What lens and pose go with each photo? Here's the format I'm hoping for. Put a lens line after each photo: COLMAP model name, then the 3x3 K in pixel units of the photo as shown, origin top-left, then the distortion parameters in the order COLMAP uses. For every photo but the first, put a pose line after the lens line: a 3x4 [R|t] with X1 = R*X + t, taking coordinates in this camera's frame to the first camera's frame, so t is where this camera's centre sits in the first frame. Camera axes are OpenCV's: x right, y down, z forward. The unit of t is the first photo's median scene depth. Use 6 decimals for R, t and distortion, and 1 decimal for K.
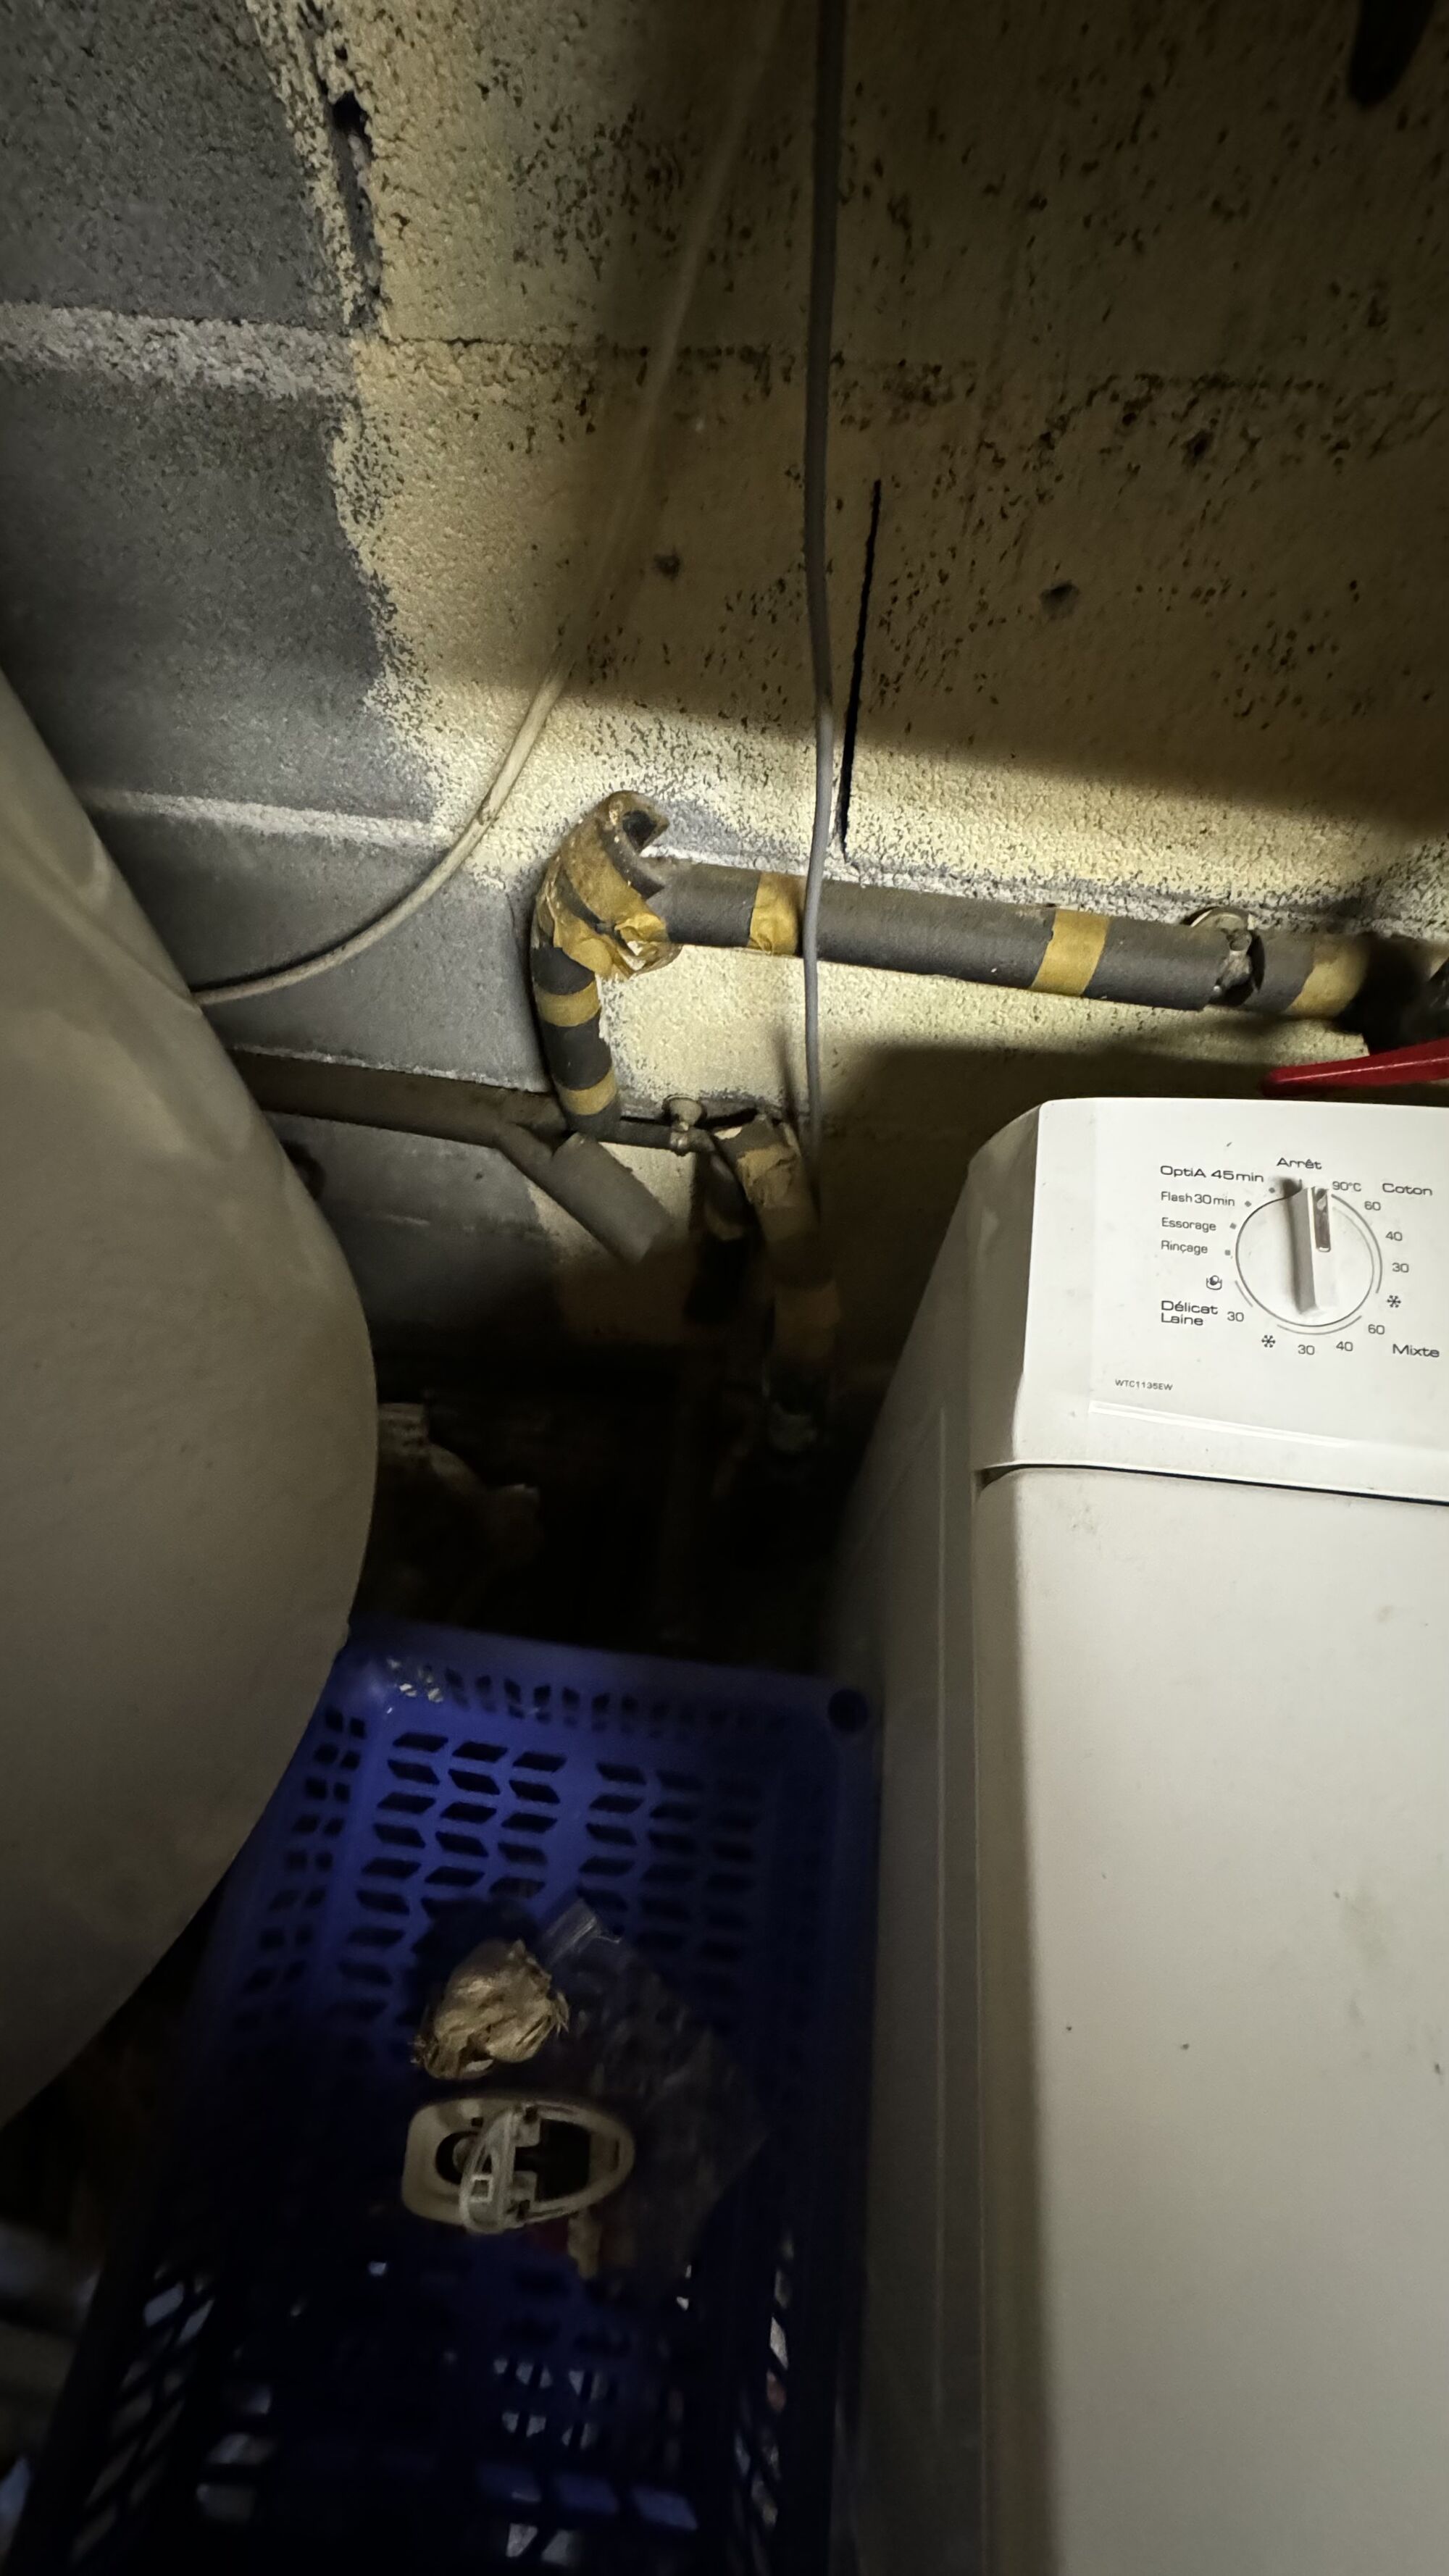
lens RADIAL K [[1057.8, 0, 724.5], [0, 1057.8, 1297.7], [0, 0, 1]] dist [0.003124, 0.000529]
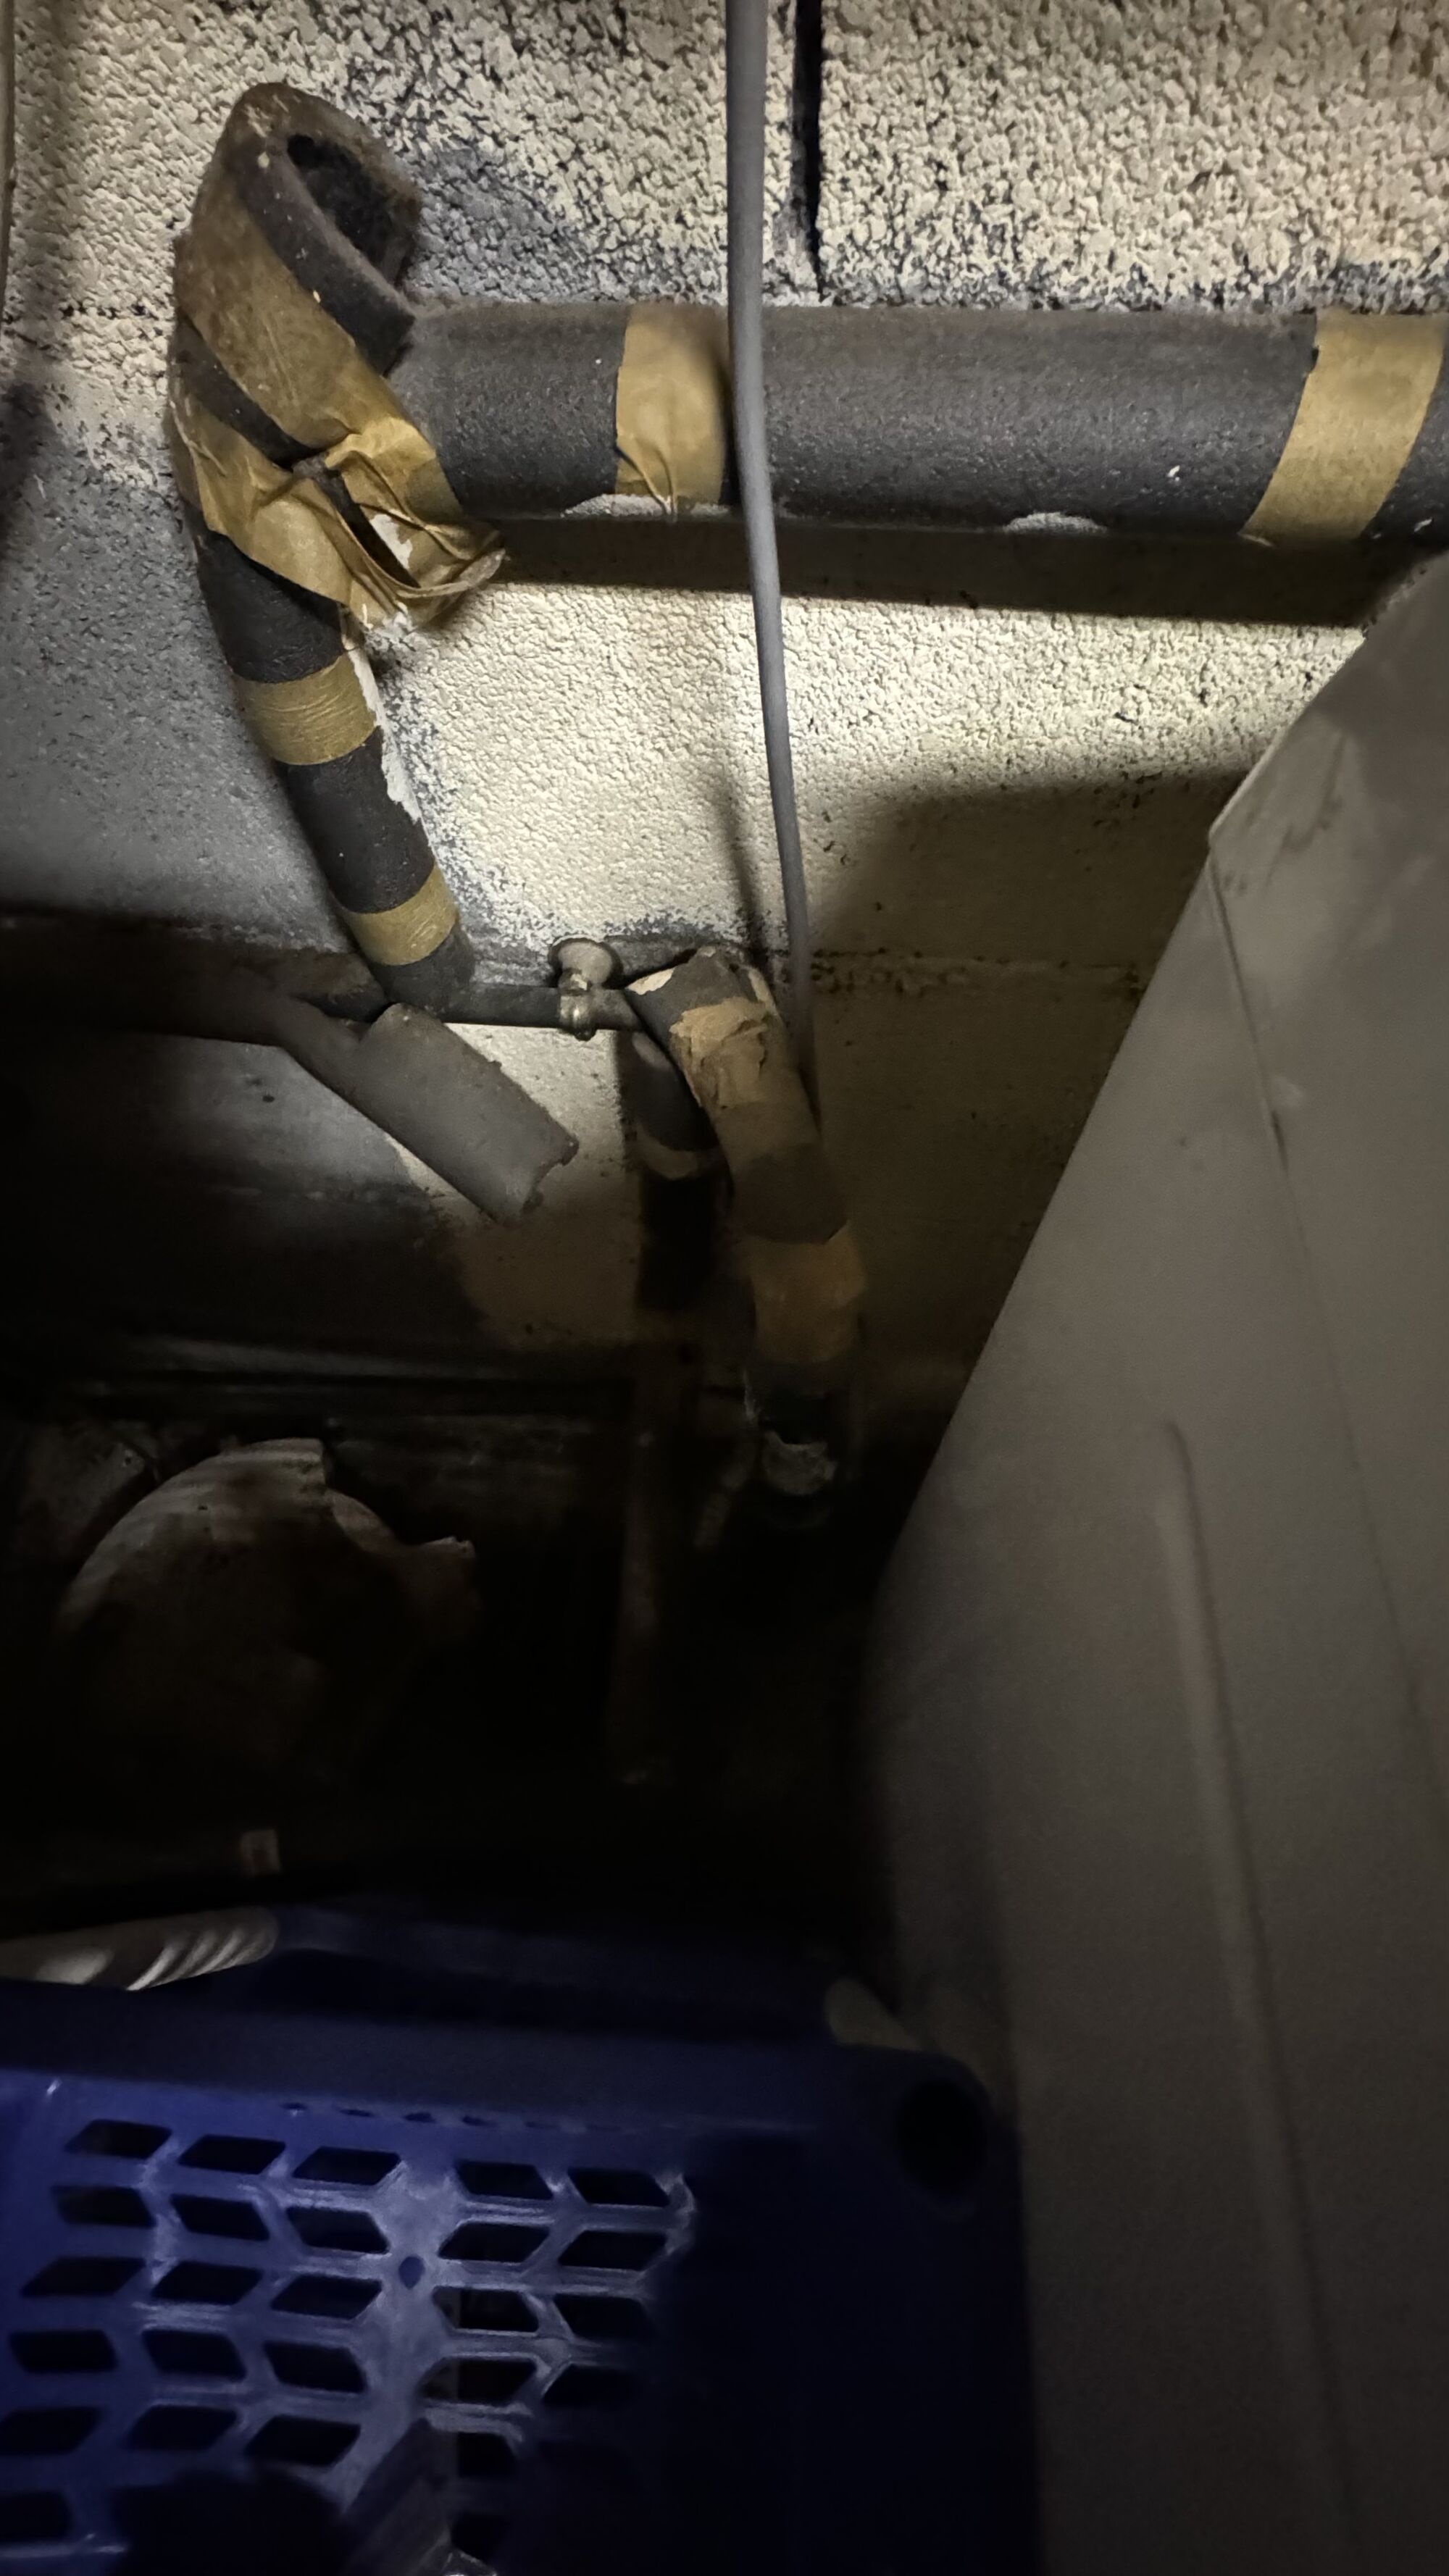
lens RADIAL K [[1057.8, 0, 720.8], [0, 1057.8, 1277.4], [0, 0, 1]] dist [0.003124, 0.000529]
pose [[0.998069, -0.060560, -0.013828, 0.042317], [0.060487, 0.998153, -0.005626, 0.011987], [0.014143, 0.004779, 0.999889, 0.446228]]
